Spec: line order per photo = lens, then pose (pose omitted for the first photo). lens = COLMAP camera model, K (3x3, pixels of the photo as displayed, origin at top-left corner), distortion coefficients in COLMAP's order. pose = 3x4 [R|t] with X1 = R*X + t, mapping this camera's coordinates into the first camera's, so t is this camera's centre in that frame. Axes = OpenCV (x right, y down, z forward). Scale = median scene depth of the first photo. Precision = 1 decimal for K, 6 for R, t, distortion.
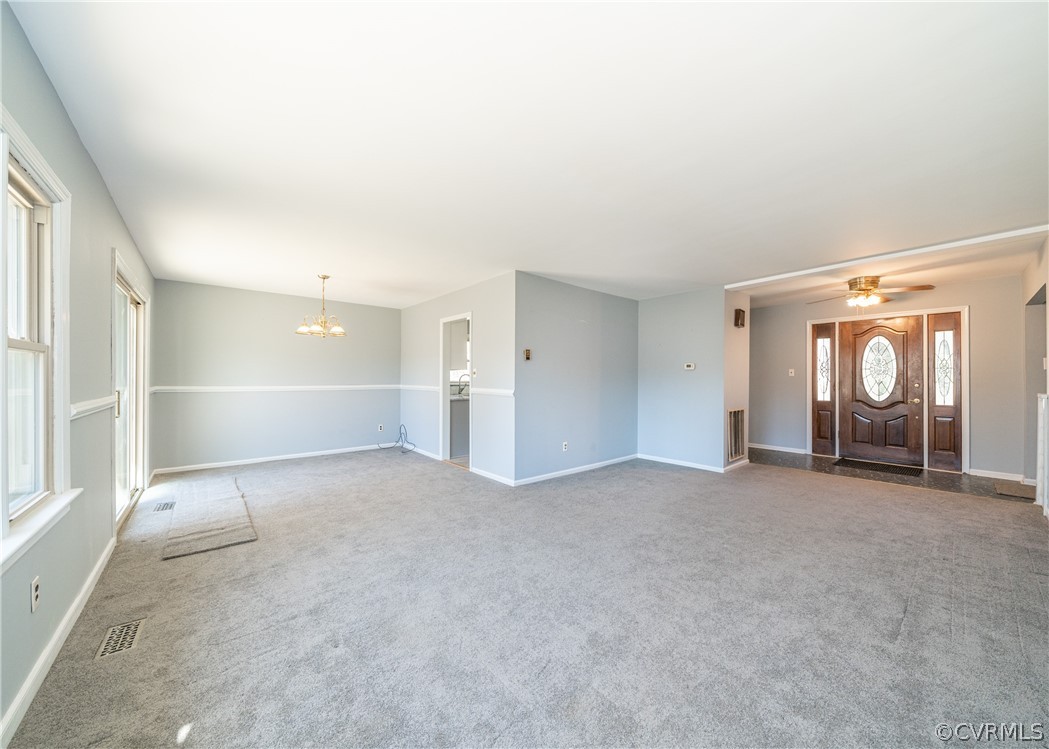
lens RADIAL K [[380.4, 0, 528.1], [0, 380.4, 374.7], [0, 0, 1]] dist [-0.002321, 0.000390]
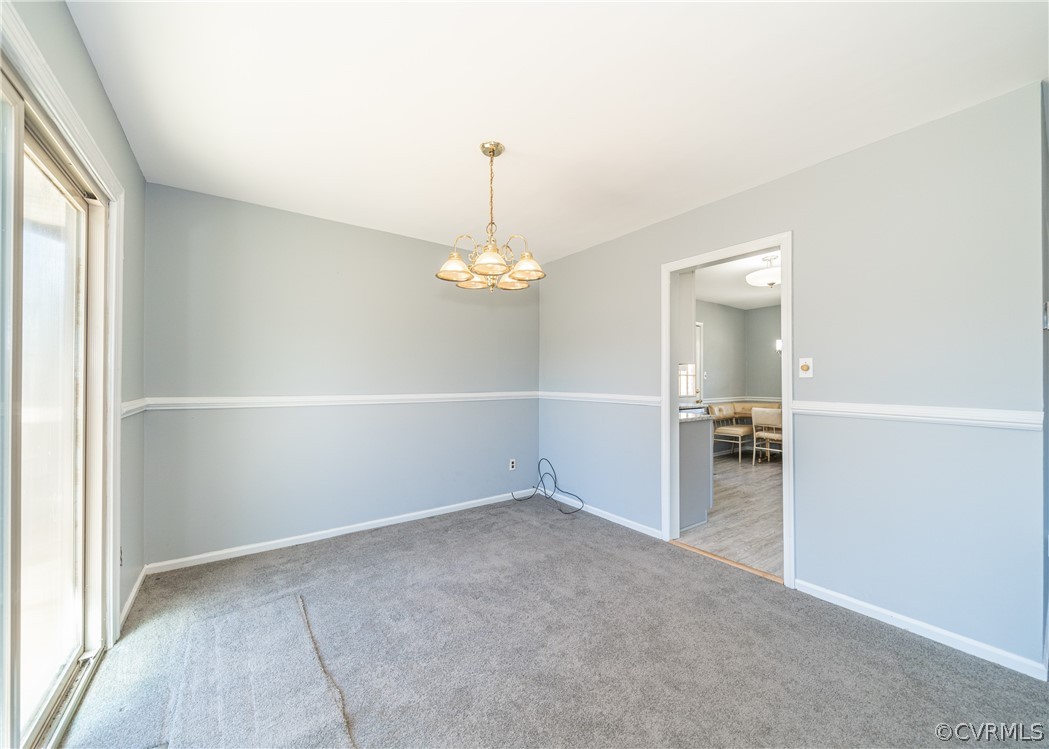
lens RADIAL K [[405.1, 0, 522.5], [0, 405.1, 373.8], [0, 0, 1]] dist [-0.022866, -0.000661]
pose [[0.996480, -0.001117, -0.083826, -0.444207], [0.000716, 0.999988, -0.004811, 0.002856], [0.083831, 0.004734, 0.996469, 0.519408]]
